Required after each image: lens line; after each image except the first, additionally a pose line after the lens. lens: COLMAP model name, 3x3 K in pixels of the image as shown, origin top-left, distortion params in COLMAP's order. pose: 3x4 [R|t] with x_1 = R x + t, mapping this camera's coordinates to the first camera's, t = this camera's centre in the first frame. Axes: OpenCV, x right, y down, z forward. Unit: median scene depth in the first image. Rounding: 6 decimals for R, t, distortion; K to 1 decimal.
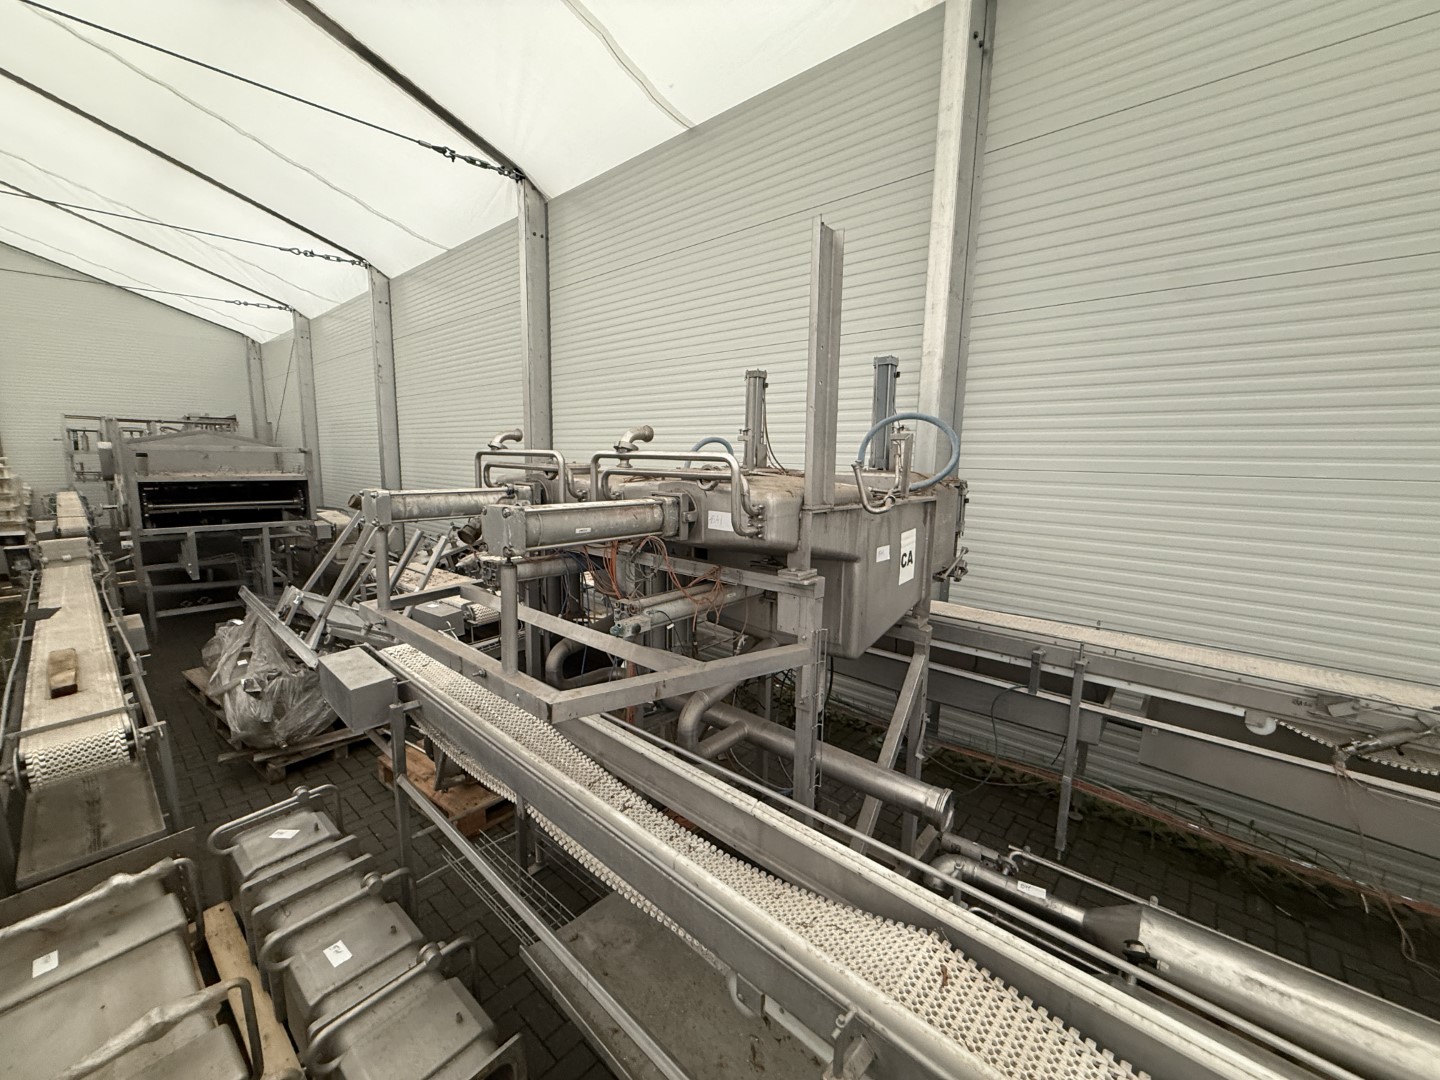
lens RADIAL K [[572.3, 0, 716.2], [0, 572.3, 537.2], [0, 0, 1]] dist [0.001180, -0.000780]
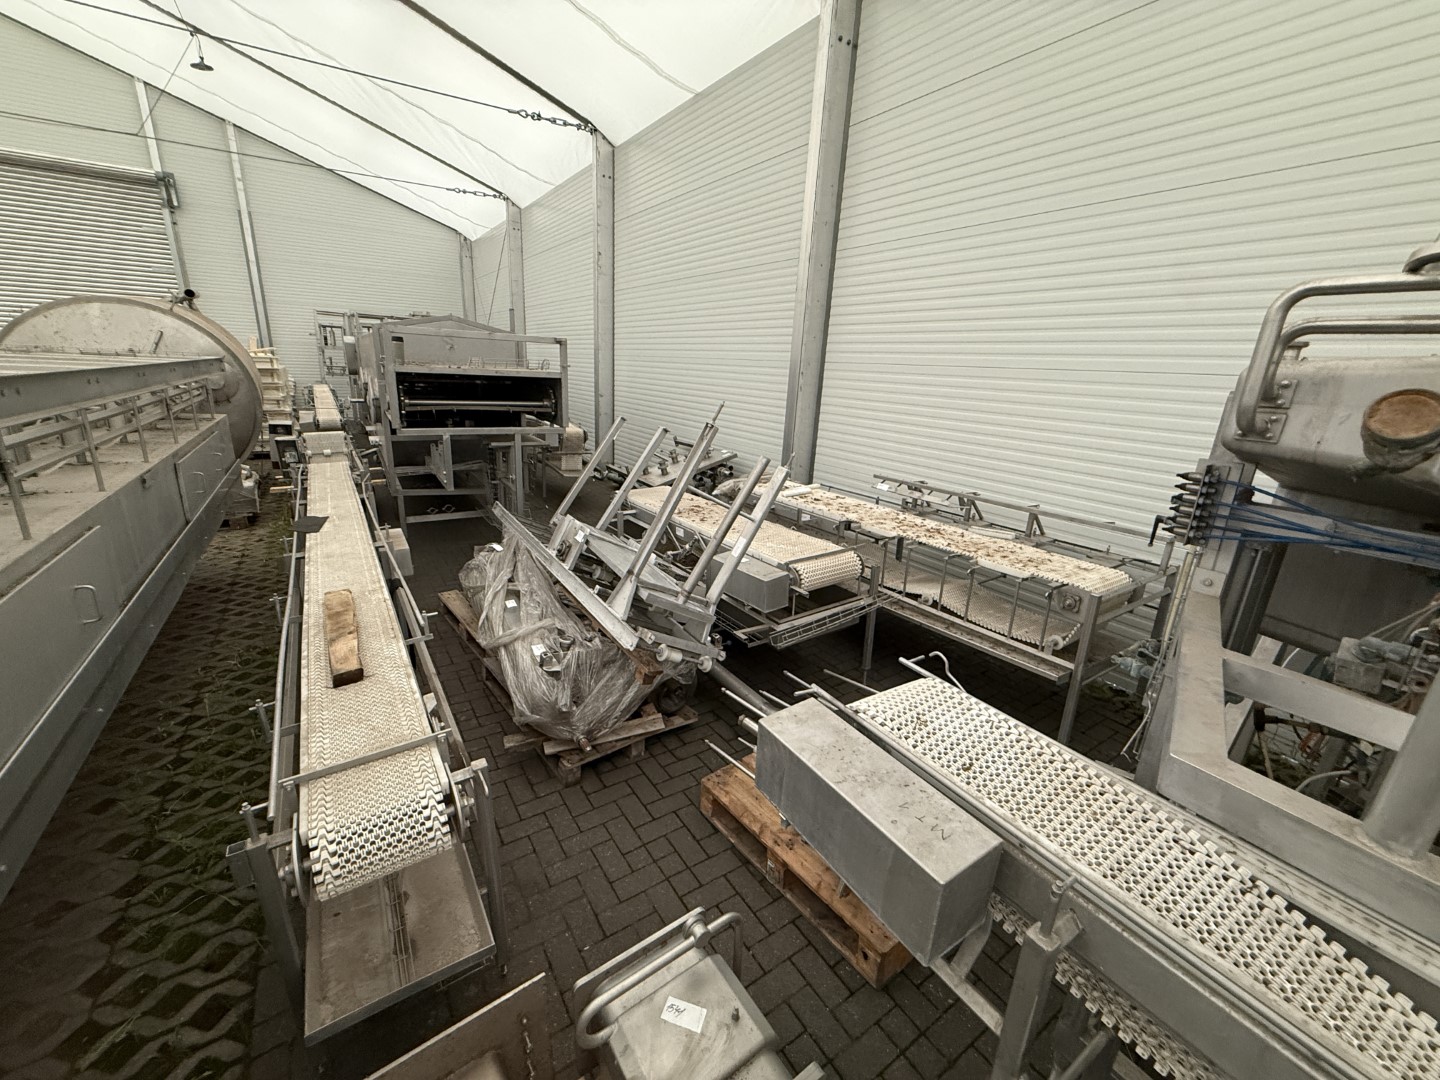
lens RADIAL K [[572.3, 0, 716.0], [0, 572.3, 539.5], [0, 0, 1]] dist [0.001180, -0.000780]
pose [[0.966685, 0.104867, -0.233500, -0.440547], [-0.071197, 0.986386, 0.148237, -0.013719], [0.245866, -0.126674, 0.960991, 0.364230]]
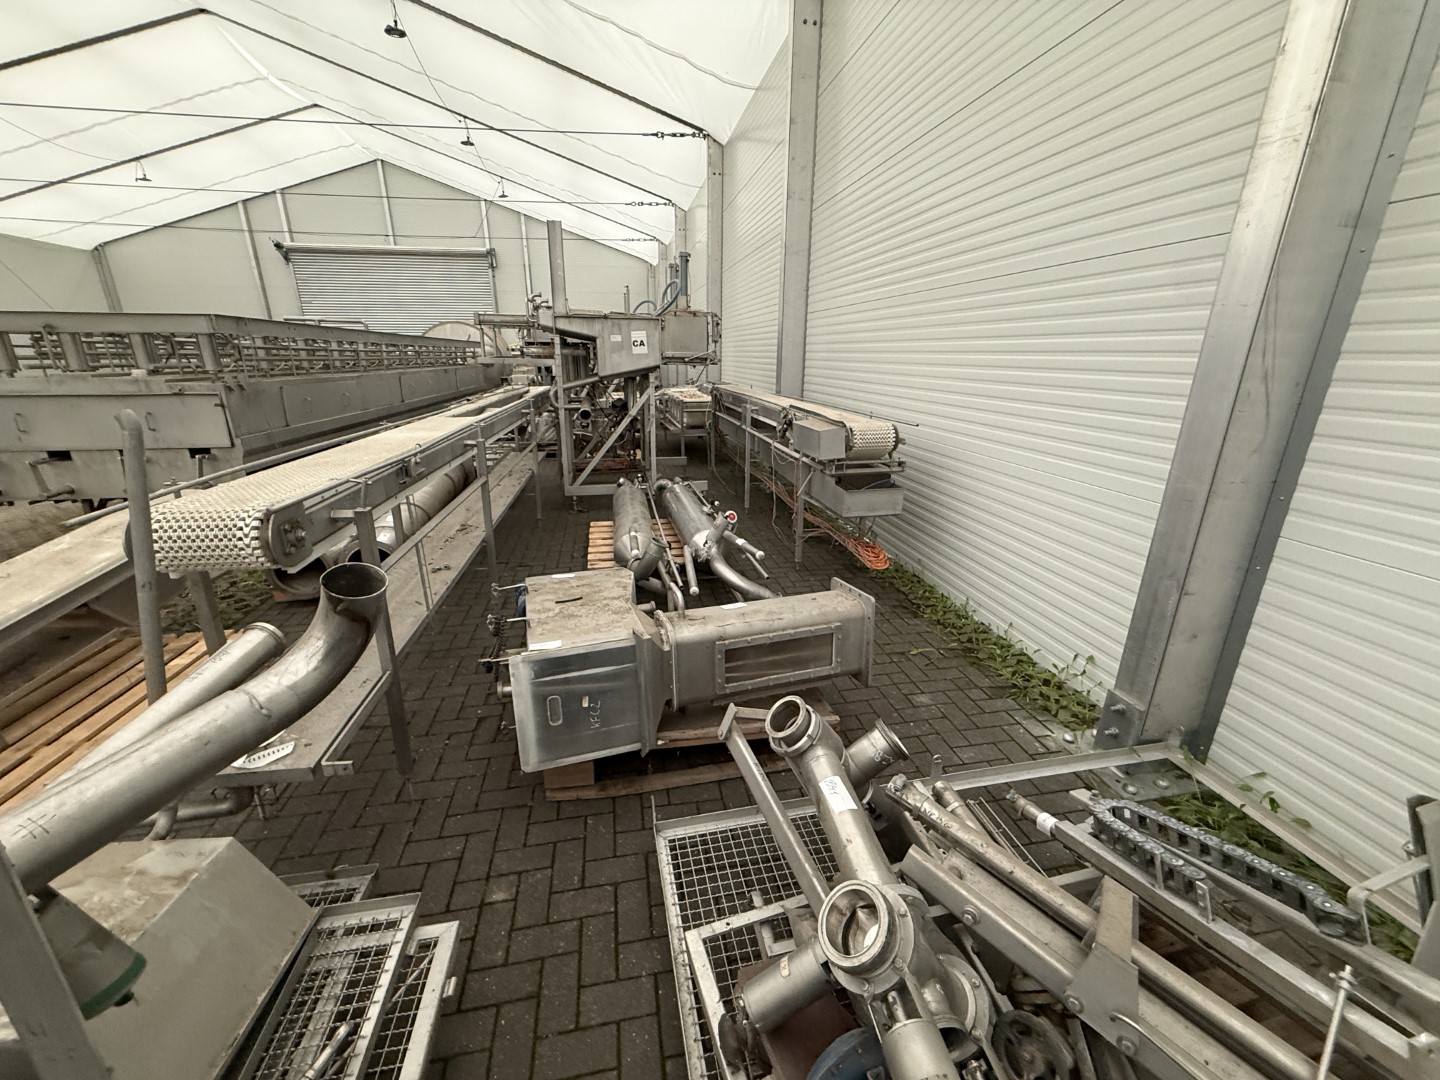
lens RADIAL K [[572.3, 0, 717.8], [0, 572.3, 536.4], [0, 0, 1]] dist [0.001180, -0.000780]
pose [[0.789253, 0.176838, -0.588054, 1.393724], [-0.080660, 0.979195, 0.186203, 0.231621], [0.608747, -0.099529, 0.787097, -0.512872]]
